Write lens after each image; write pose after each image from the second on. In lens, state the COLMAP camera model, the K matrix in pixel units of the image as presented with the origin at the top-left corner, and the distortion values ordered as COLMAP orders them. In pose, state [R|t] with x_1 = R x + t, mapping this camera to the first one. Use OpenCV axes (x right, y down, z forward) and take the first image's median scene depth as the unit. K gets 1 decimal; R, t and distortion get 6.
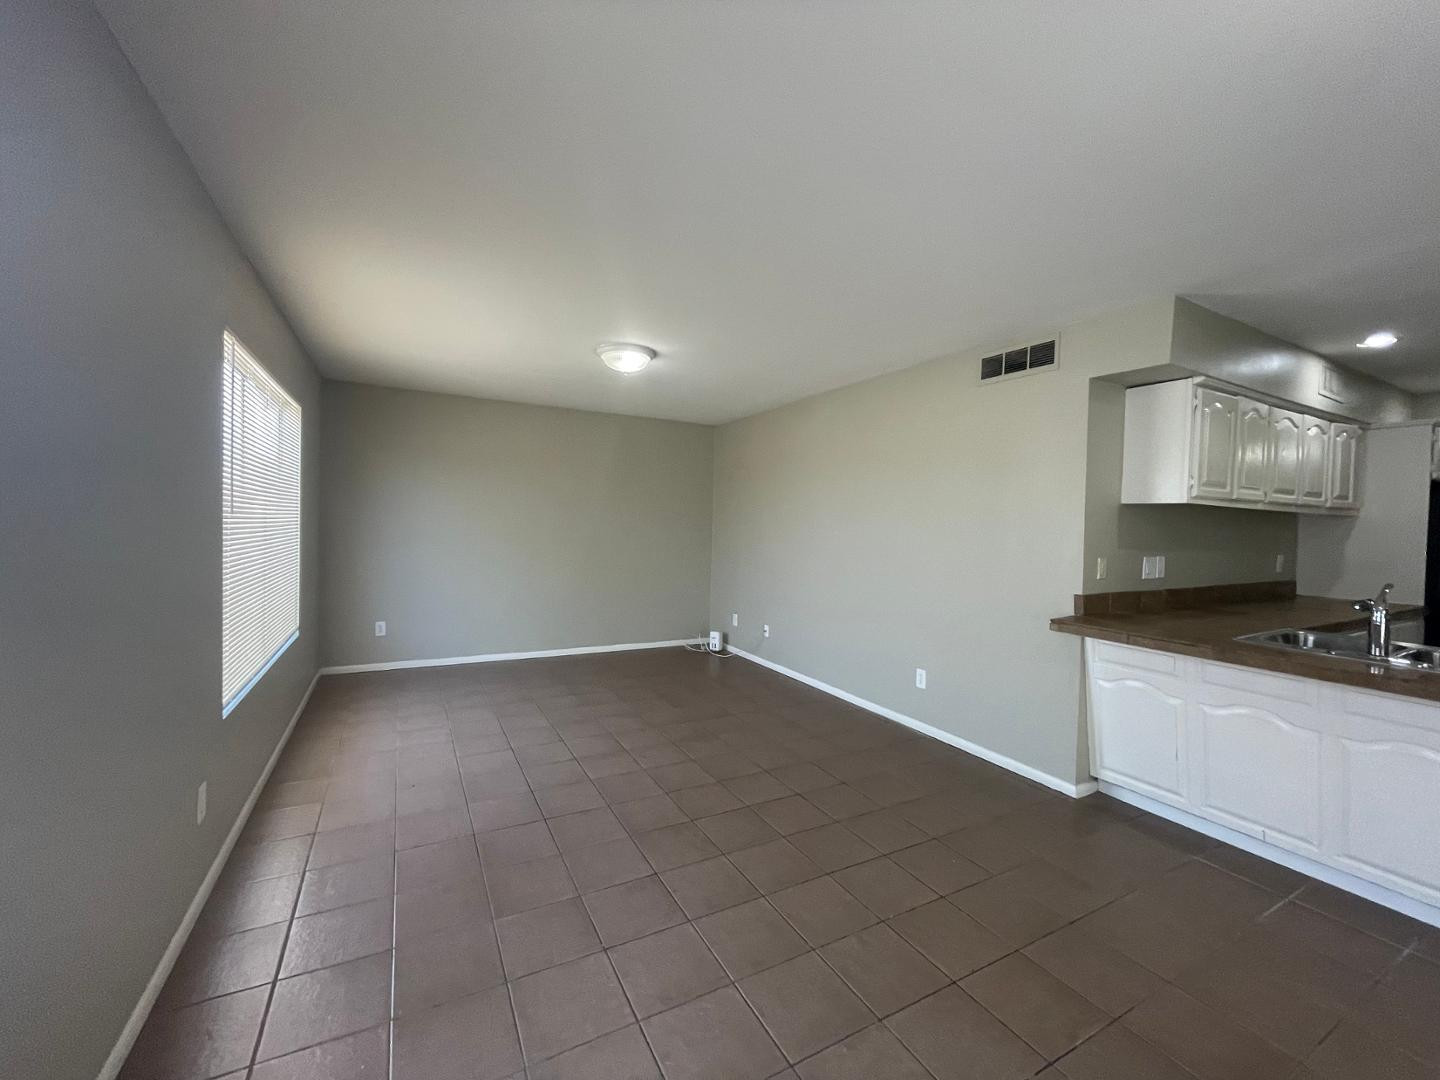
lens RADIAL K [[587.6, 0, 721.6], [0, 587.6, 536.0], [0, 0, 1]] dist [-0.000179, -0.000280]
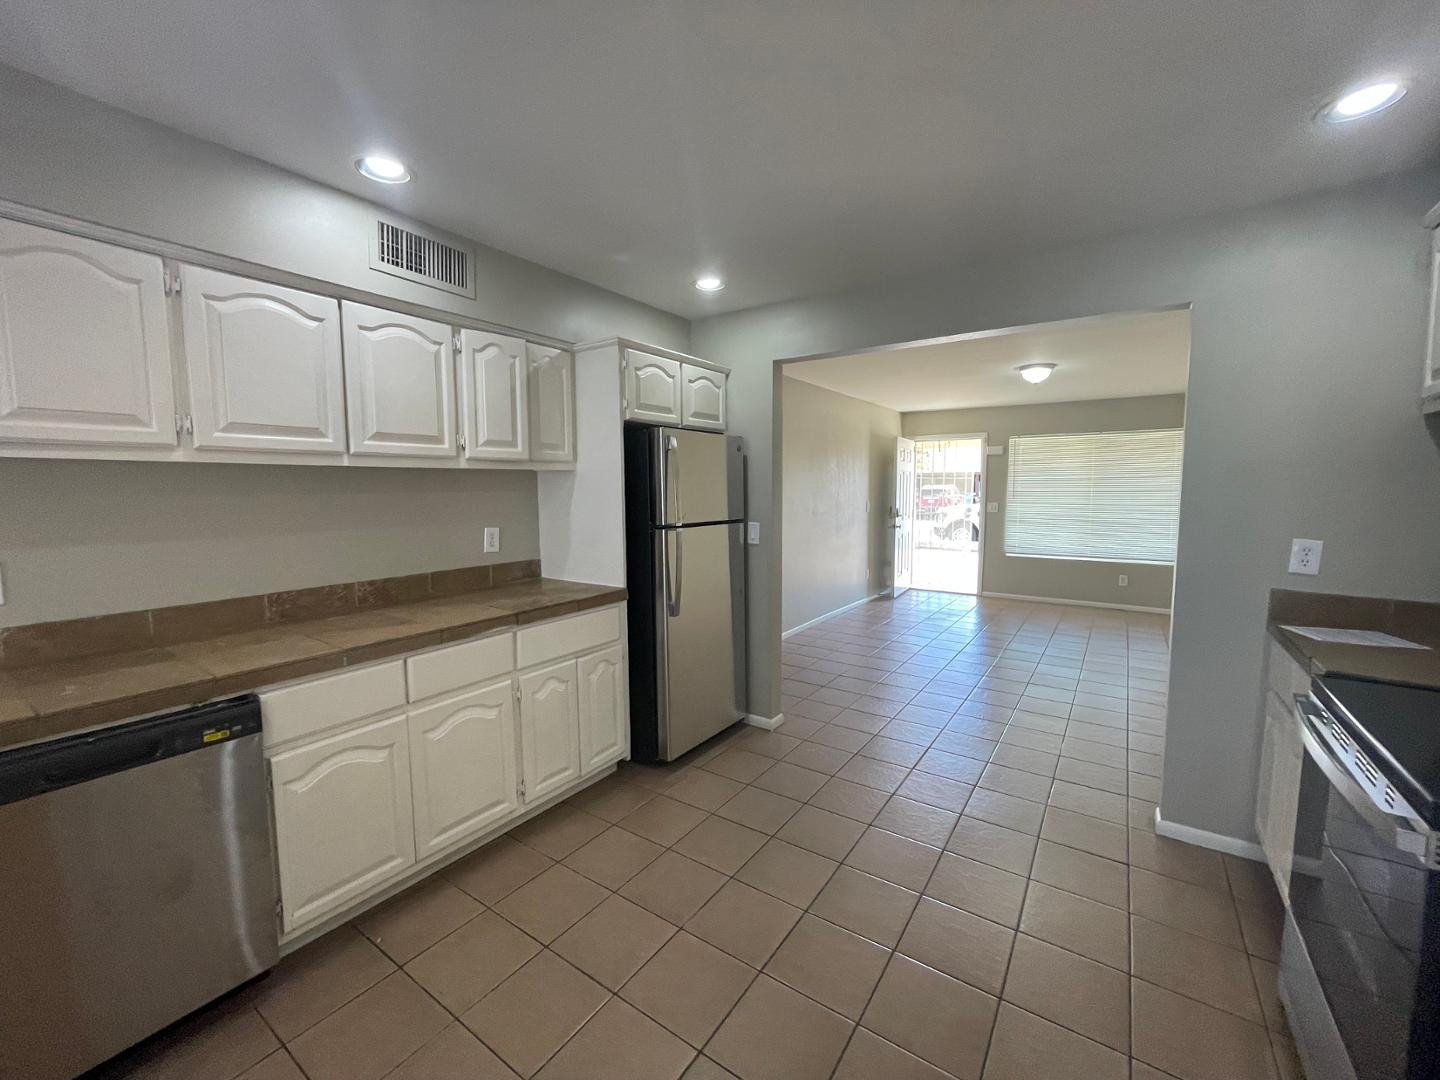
lens RADIAL K [[587.6, 0, 721.6], [0, 587.6, 536.0], [0, 0, 1]] dist [-0.000179, -0.000280]
pose [[0.889122, -0.067010, 0.452738, 0.978137], [0.038869, 0.996705, 0.071189, 0.002652], [-0.456016, -0.045698, 0.888797, 0.269252]]
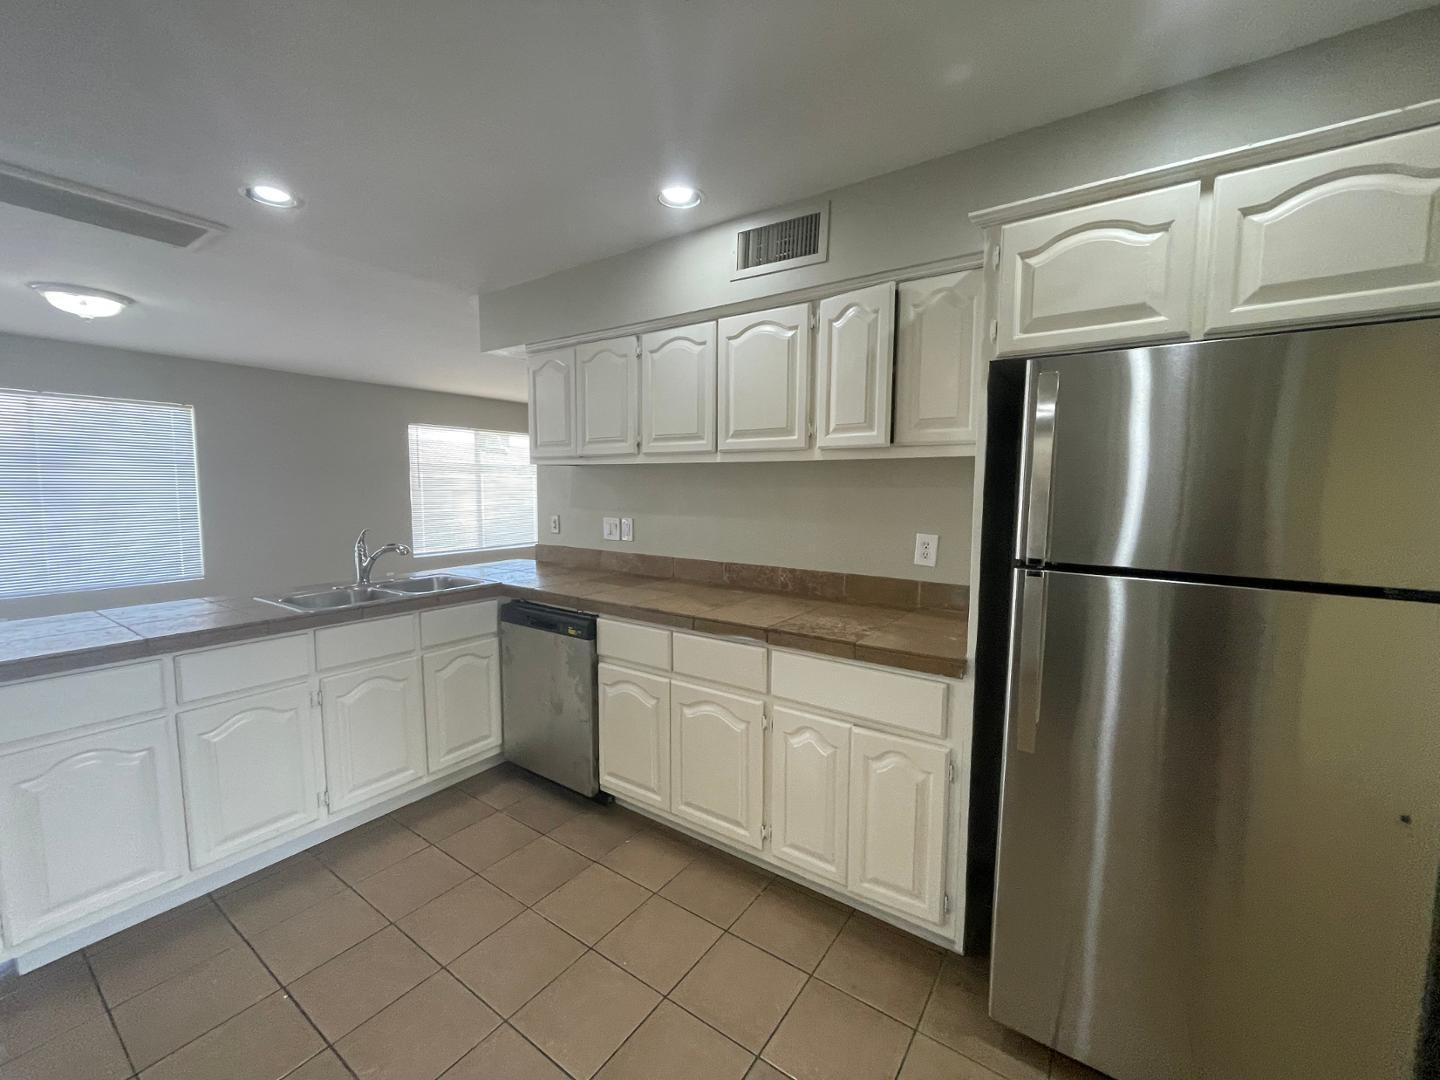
lens RADIAL K [[587.6, 0, 721.6], [0, 587.6, 536.0], [0, 0, 1]] dist [-0.000179, -0.000280]
pose [[0.448414, 0.057908, -0.891948, 1.519120], [-0.018822, 0.998290, 0.055350, 0.007724], [0.893628, -0.008031, 0.448737, 0.648714]]
